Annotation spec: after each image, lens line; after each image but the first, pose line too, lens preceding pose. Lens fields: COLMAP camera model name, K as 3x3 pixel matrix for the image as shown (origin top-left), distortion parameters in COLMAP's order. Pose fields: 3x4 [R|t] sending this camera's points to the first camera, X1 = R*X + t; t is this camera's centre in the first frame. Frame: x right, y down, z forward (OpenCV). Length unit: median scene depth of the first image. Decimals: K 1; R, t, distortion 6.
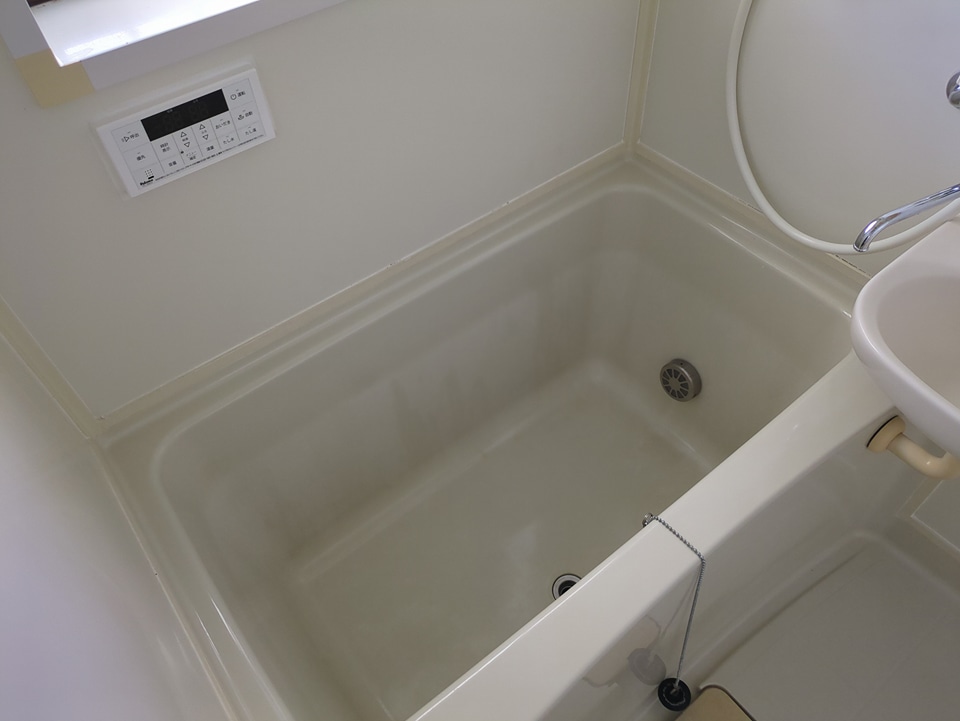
lens RADIAL K [[725.7, 0, 479.8], [0, 725.7, 357.7], [0, 0, 1]] dist [0.024126, -0.002177]
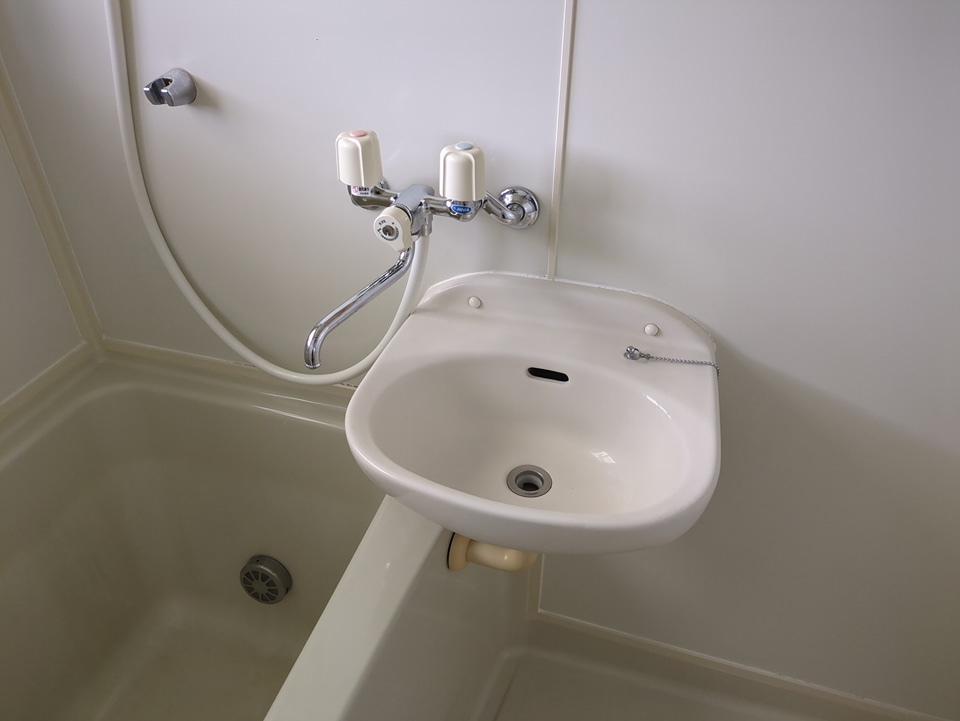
lens RADIAL K [[725.7, 0, 474.0], [0, 725.7, 362.3], [0, 0, 1]] dist [0.024126, -0.002177]
pose [[0.827238, -0.299652, 0.475275, 0.197417], [0.411271, 0.899276, -0.148859, 0.038828], [-0.382798, 0.318608, 0.867153, 0.136021]]
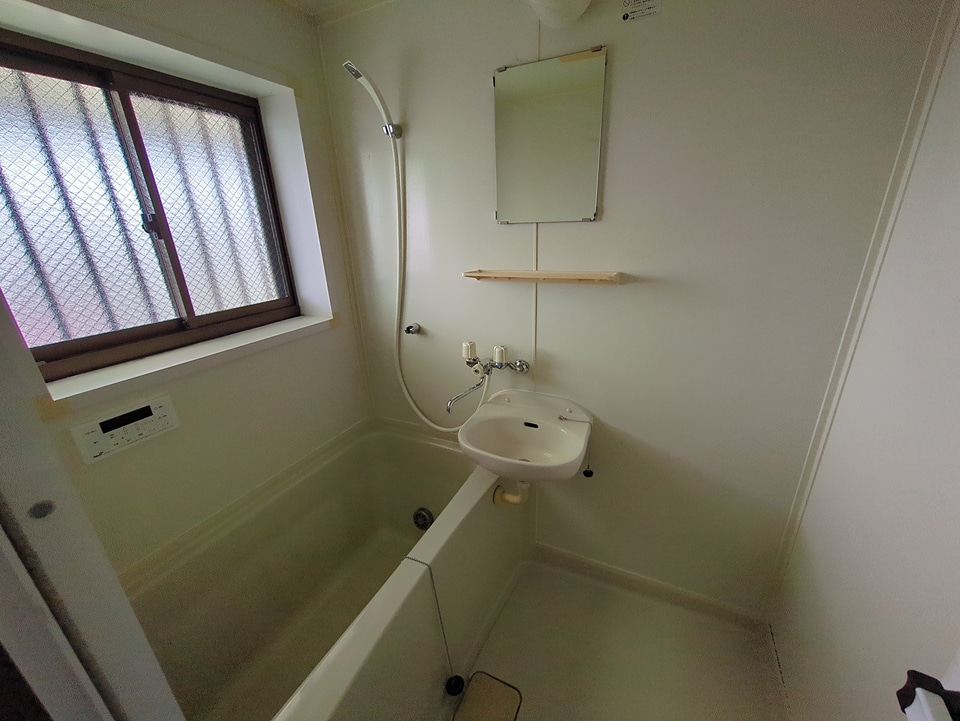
lens RADIAL K [[387.4, 0, 484.9], [0, 387.4, 364.2], [0, 0, 1]] dist [-0.001043, 0.000225]
pose [[0.899000, -0.140099, 0.414935, 0.056151], [0.333833, 0.832472, -0.442206, 0.270089], [-0.283469, 0.536062, 0.795162, -0.180060]]
